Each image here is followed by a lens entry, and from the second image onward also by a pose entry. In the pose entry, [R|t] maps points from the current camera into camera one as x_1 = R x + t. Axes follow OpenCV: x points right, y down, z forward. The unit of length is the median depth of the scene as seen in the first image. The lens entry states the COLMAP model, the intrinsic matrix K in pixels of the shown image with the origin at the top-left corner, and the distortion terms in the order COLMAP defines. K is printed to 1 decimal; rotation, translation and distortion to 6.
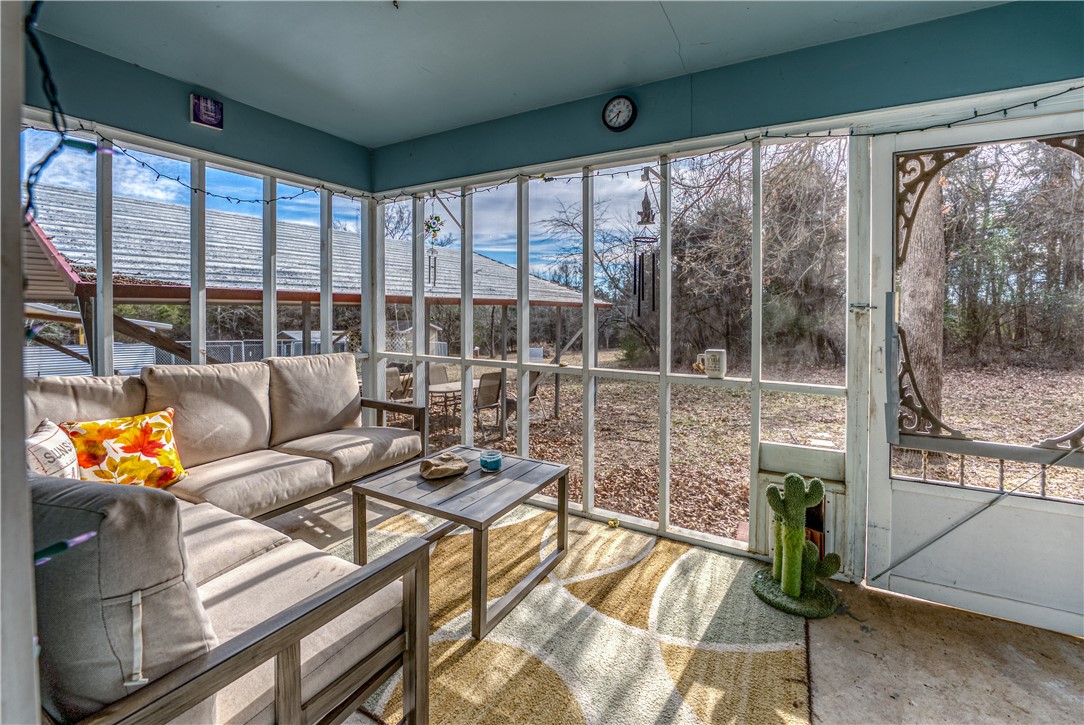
lens RADIAL K [[449.4, 0, 532.7], [0, 449.4, 321.7], [0, 0, 1]] dist [-0.019437, 0.000072]
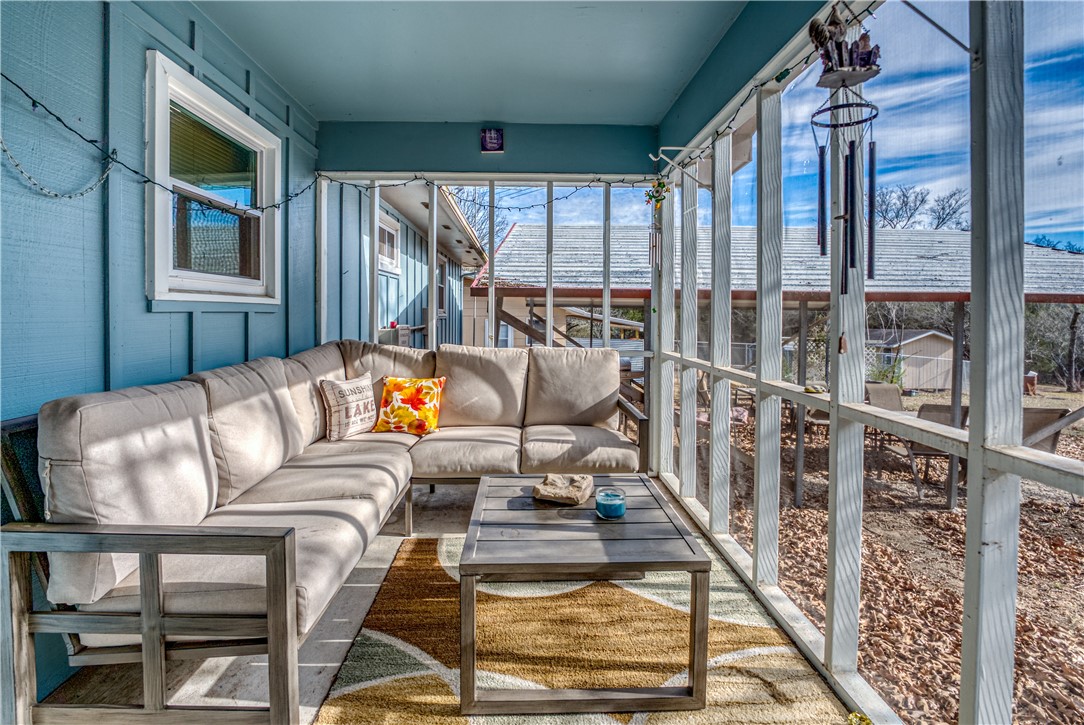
lens RADIAL K [[449.4, 0, 532.7], [0, 449.4, 321.7], [0, 0, 1]] dist [-0.019437, 0.000072]
pose [[0.555177, 0.018249, -0.831532, 0.381611], [-0.028160, 0.999599, 0.003137, 0.019384], [0.831255, 0.021674, 0.555468, 0.439422]]
